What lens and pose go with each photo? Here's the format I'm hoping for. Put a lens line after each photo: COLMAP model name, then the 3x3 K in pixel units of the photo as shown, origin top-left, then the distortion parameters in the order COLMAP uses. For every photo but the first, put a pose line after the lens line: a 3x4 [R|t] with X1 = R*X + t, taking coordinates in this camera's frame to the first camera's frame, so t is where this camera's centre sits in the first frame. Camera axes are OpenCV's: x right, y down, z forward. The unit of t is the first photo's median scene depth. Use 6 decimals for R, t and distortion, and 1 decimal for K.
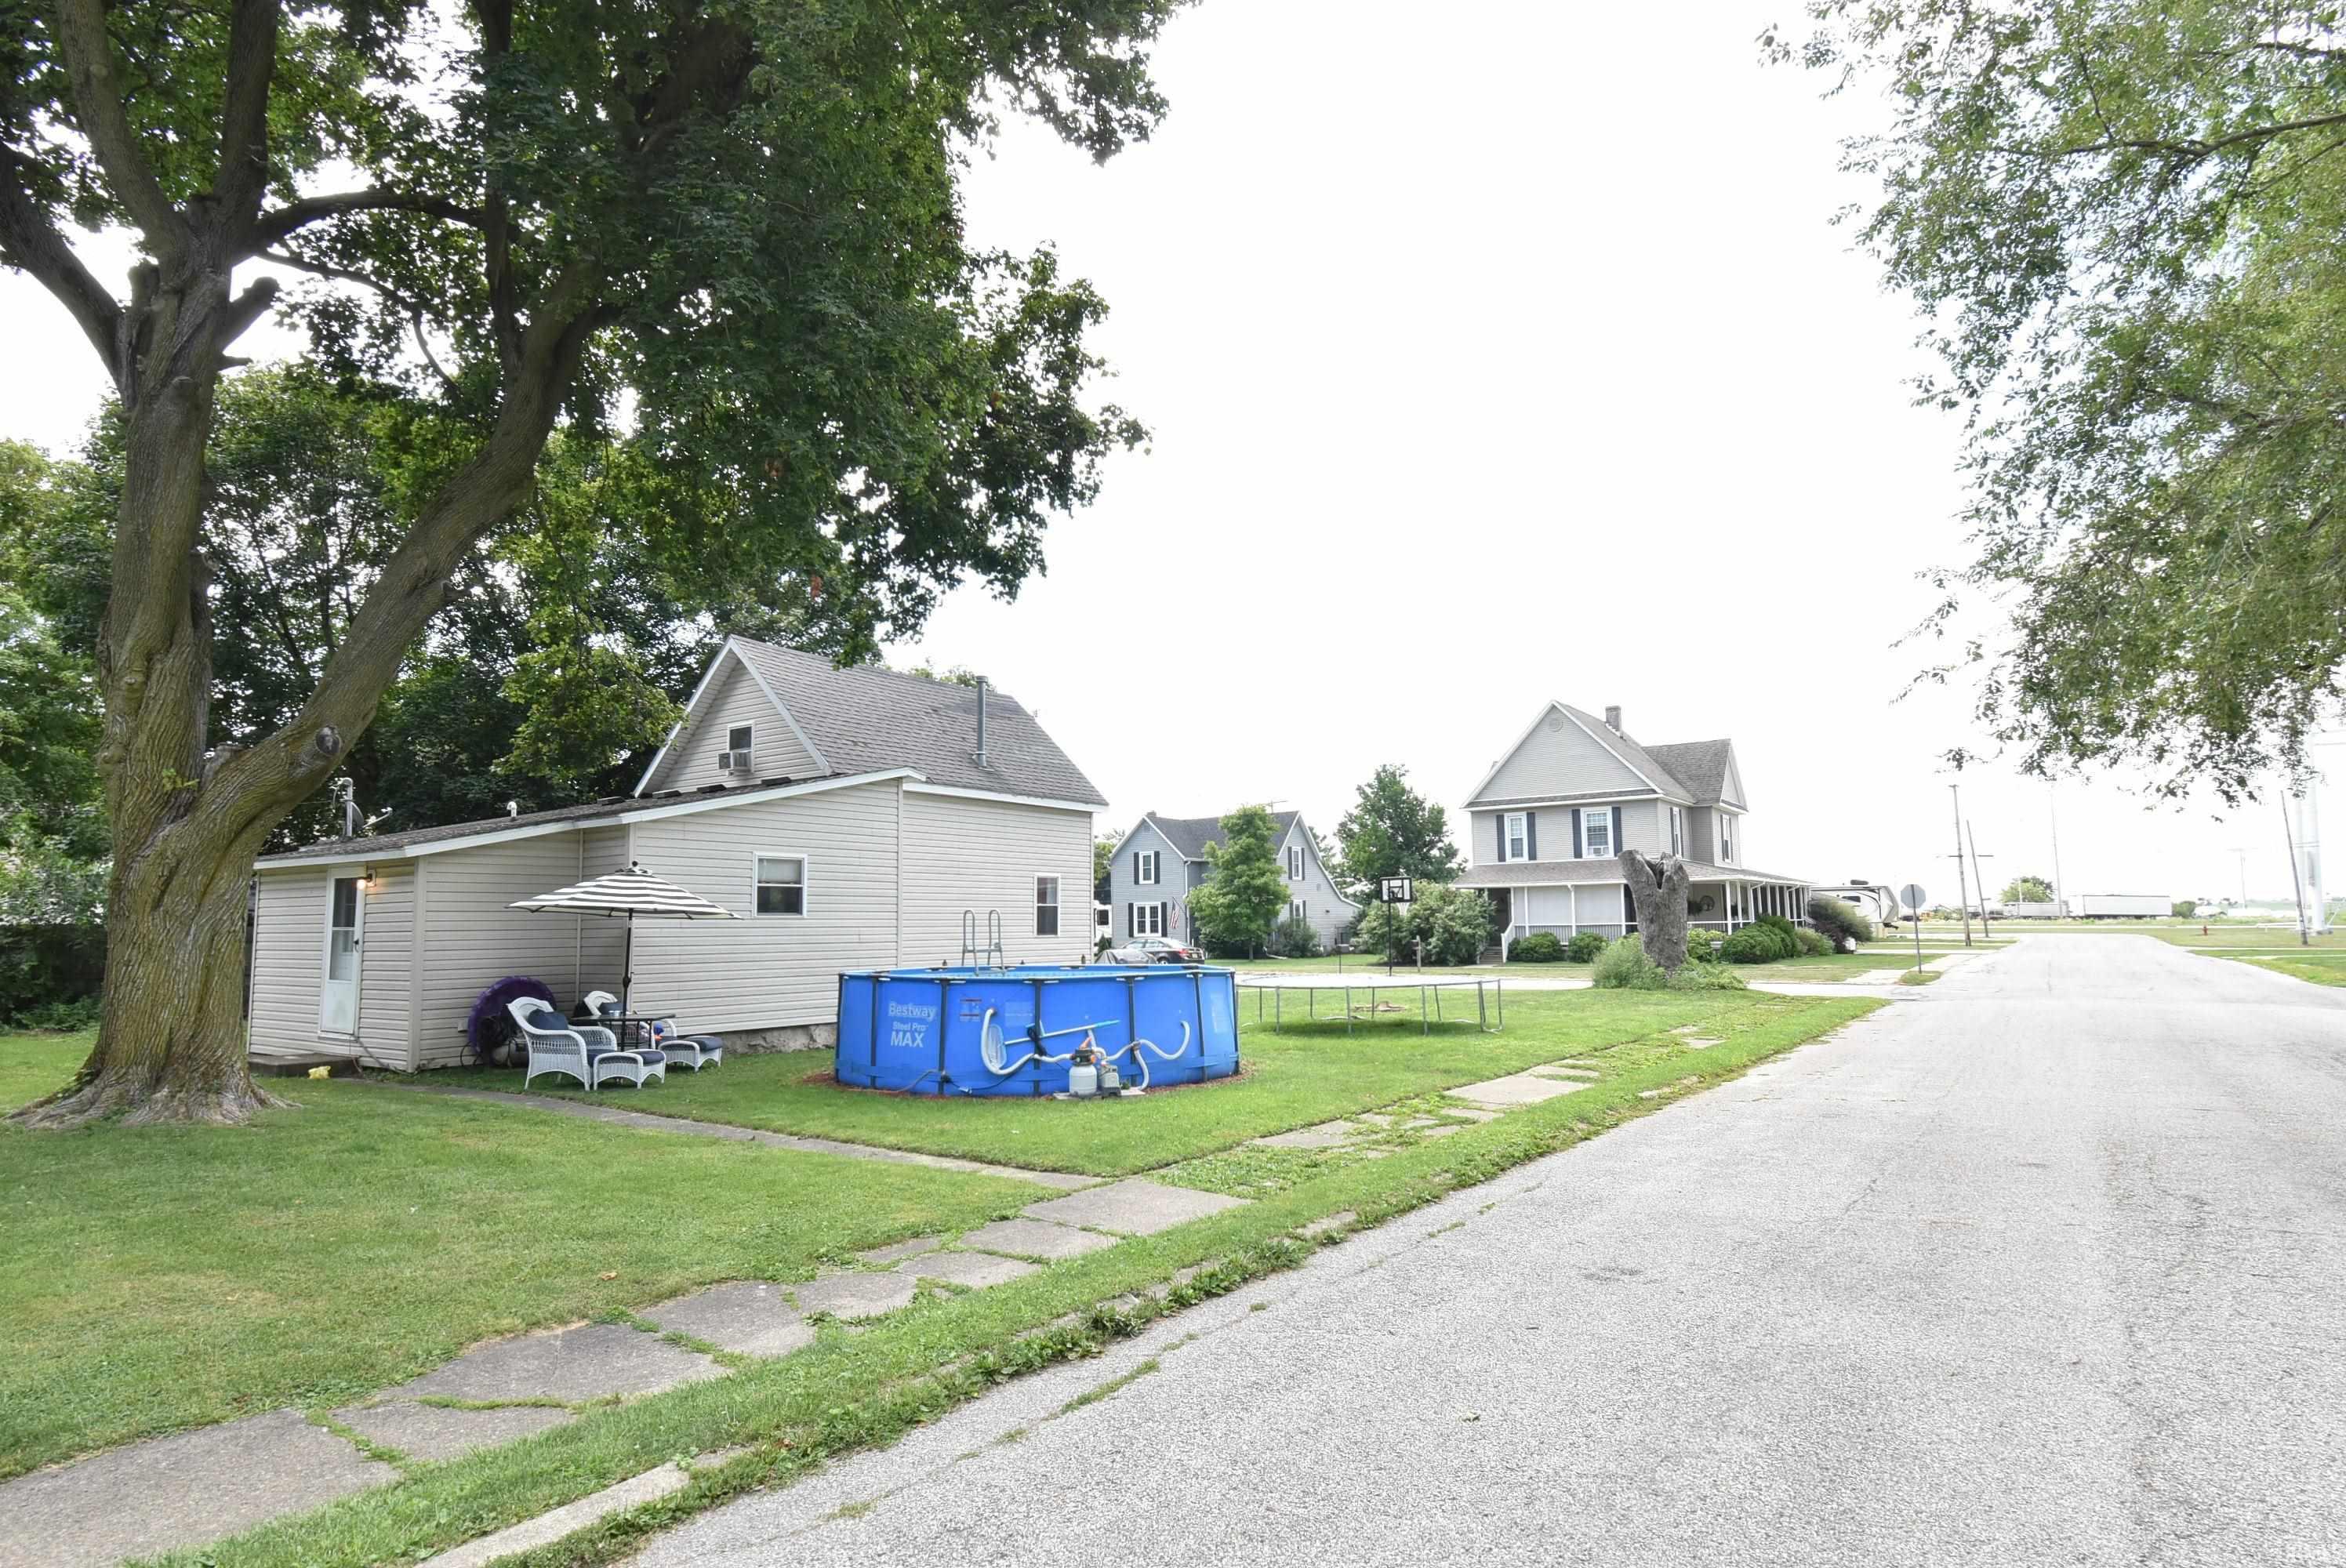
lens RADIAL K [[1272.9, 0, 1173.0], [0, 1272.9, 784.0], [0, 0, 1]] dist [-0.000315, -0.000334]
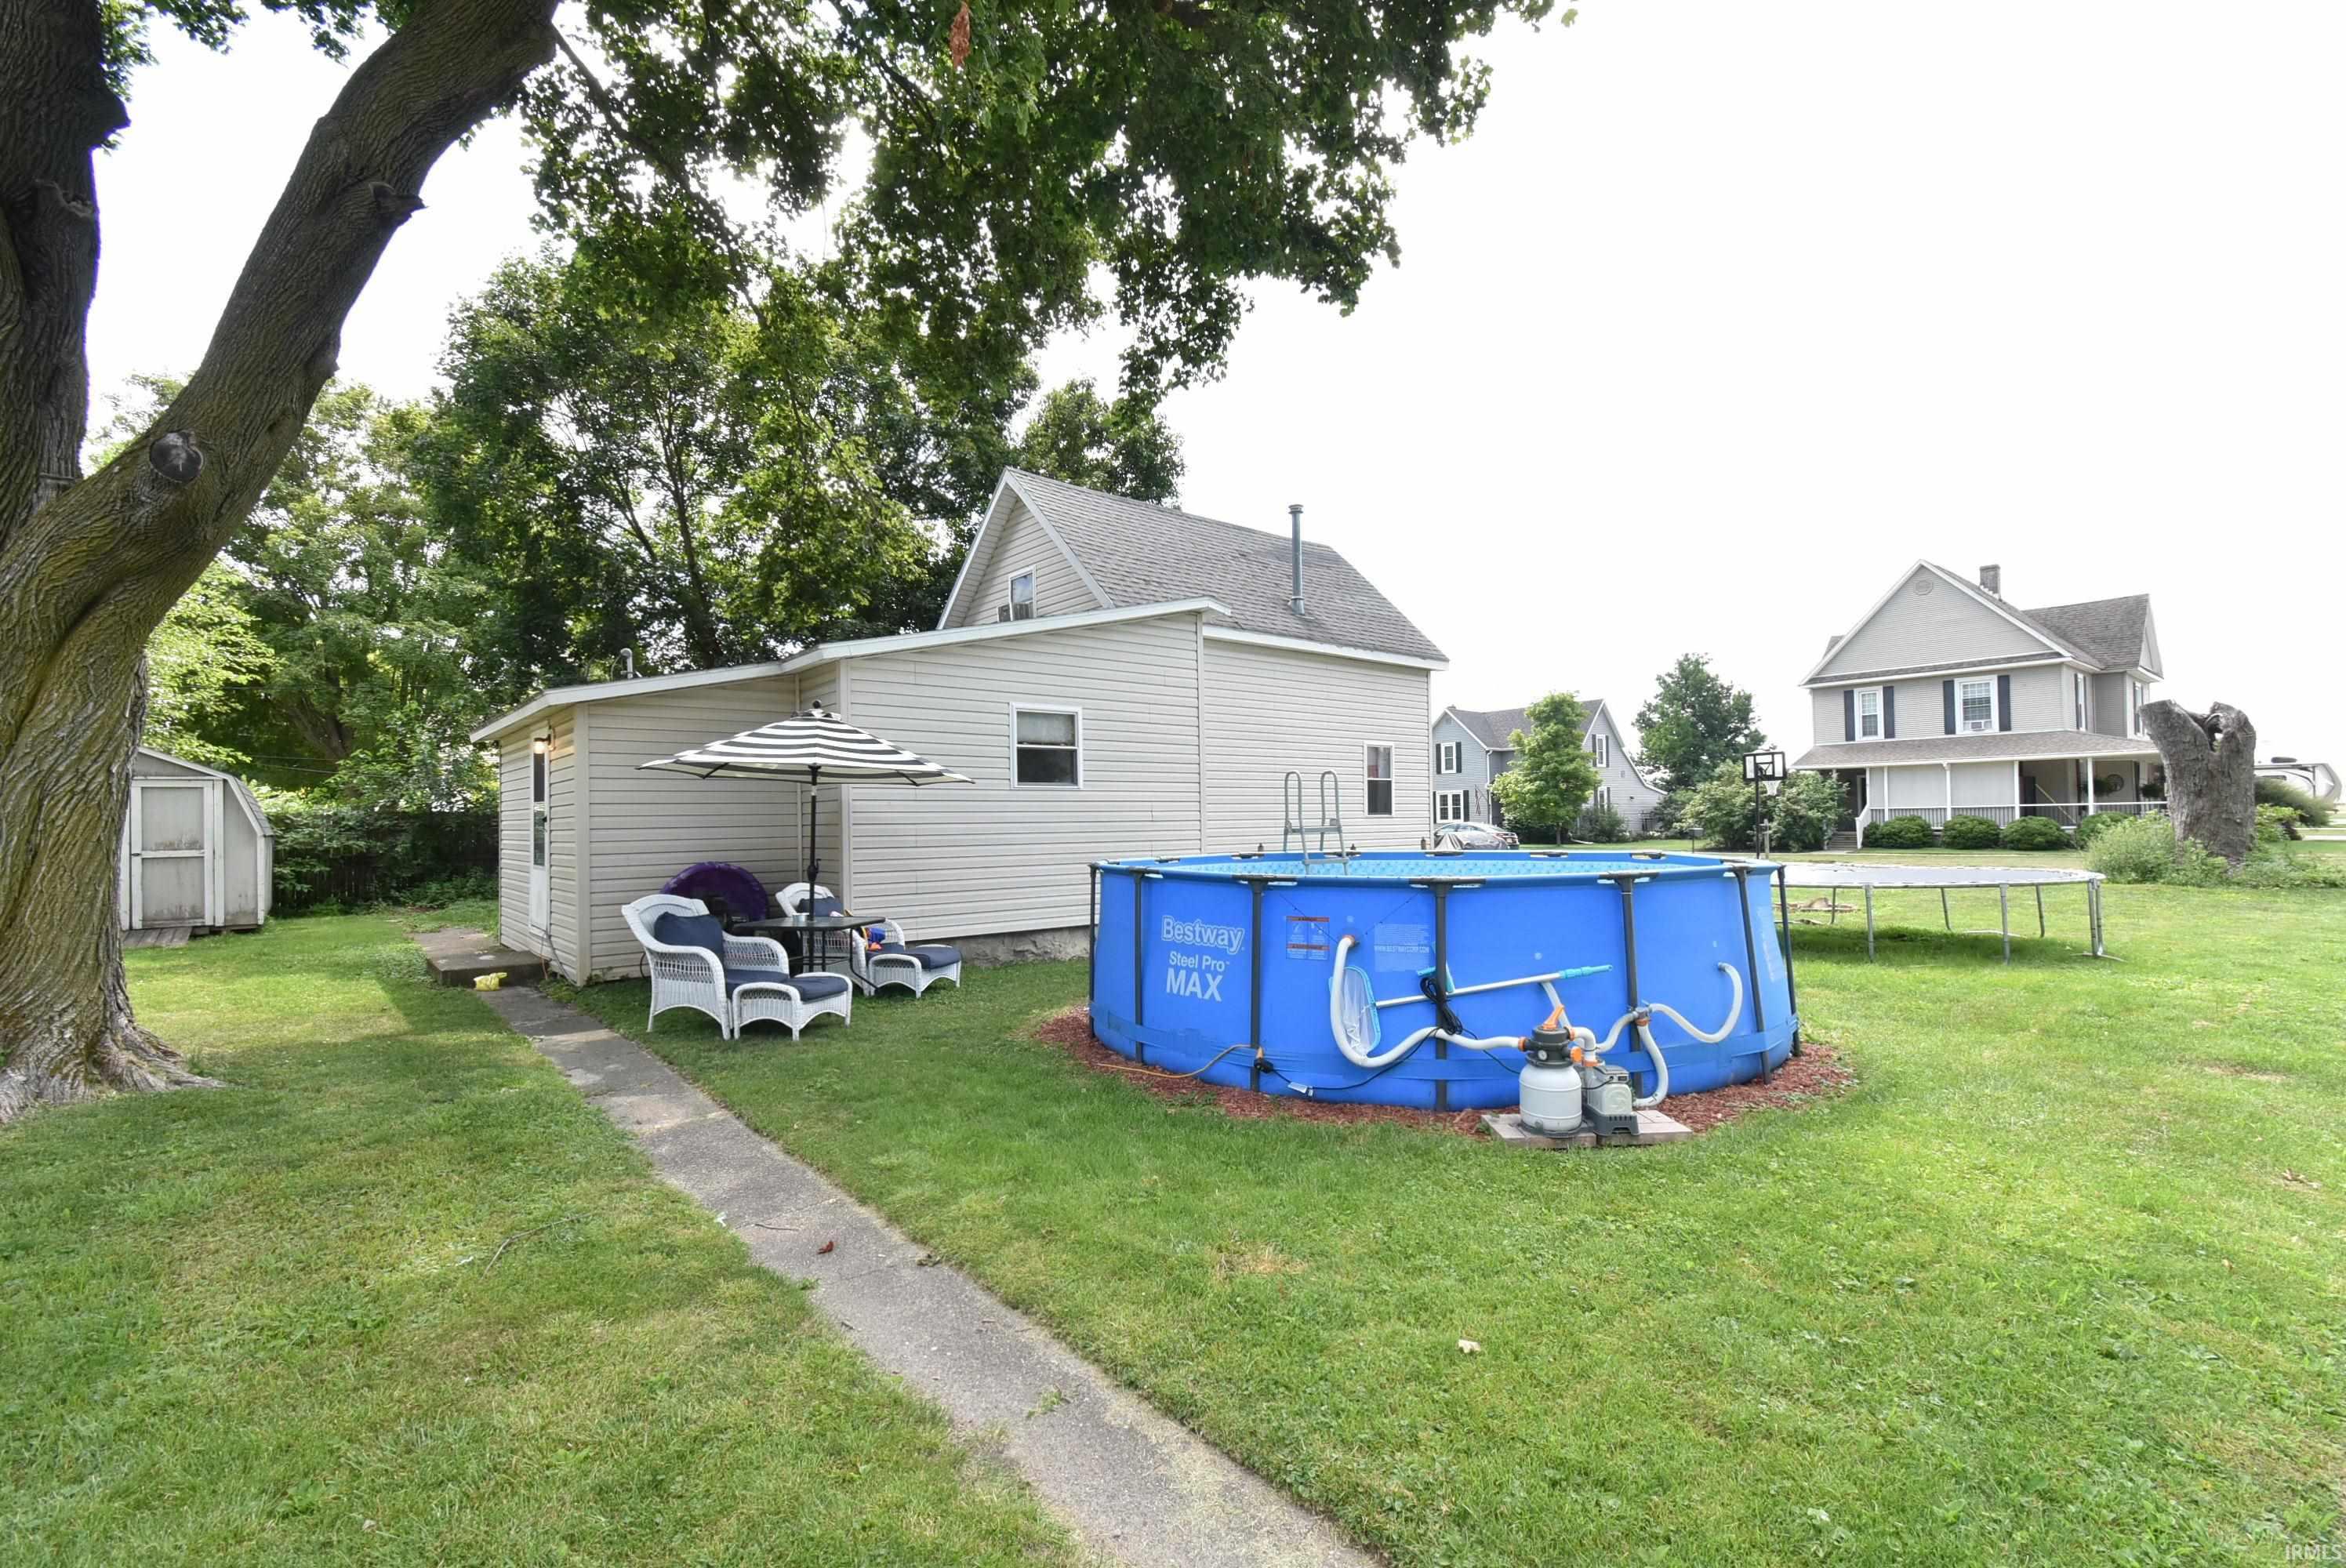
lens RADIAL K [[1030.0, 0, 1198.7], [0, 1030.0, 800.7], [0, 0, 1]] dist [0.002343, 0.000409]
pose [[0.971749, -0.006783, -0.235918, -0.050515], [0.029191, 0.995366, 0.091617, 0.040223], [0.234204, -0.095915, 0.967445, 0.289179]]
